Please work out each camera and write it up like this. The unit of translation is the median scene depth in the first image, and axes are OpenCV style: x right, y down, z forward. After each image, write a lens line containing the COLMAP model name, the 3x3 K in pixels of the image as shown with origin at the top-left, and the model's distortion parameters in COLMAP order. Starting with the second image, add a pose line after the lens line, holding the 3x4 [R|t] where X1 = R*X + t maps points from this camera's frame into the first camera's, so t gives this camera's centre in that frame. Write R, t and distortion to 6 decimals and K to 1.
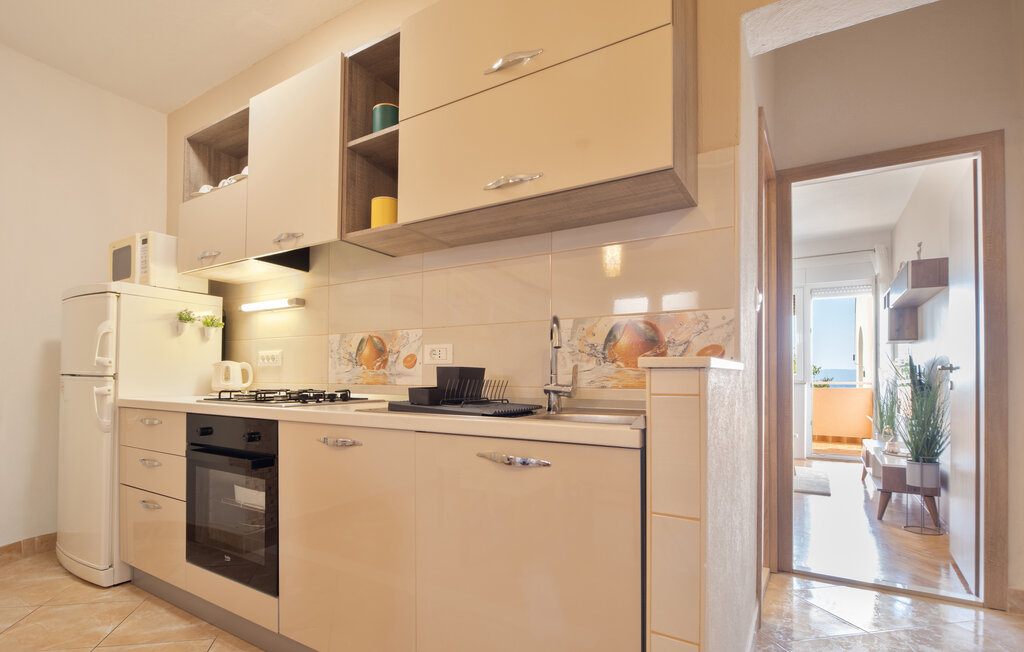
lens RADIAL K [[495.6, 0, 504.3], [0, 495.6, 372.1], [0, 0, 1]] dist [0.003932, -0.002967]
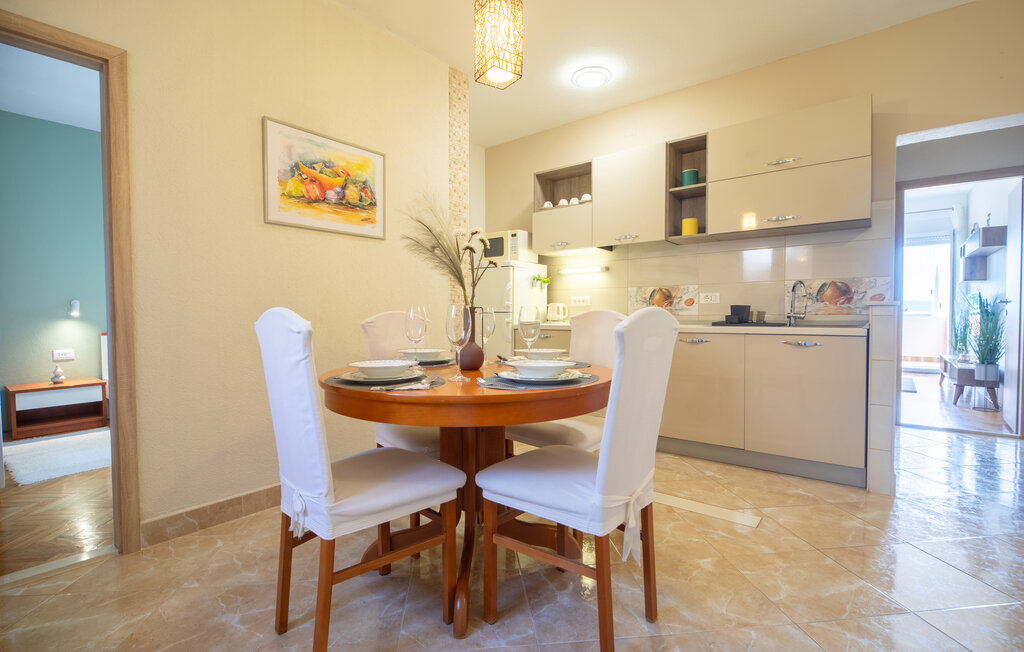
lens RADIAL K [[495.6, 0, 508.9], [0, 495.6, 326.9], [0, 0, 1]] dist [0.003932, -0.002967]
pose [[0.997078, -0.008759, -0.075891, -0.484975], [0.011762, 0.999162, 0.039214, -0.006982], [0.075484, -0.039992, 0.996345, -0.602456]]
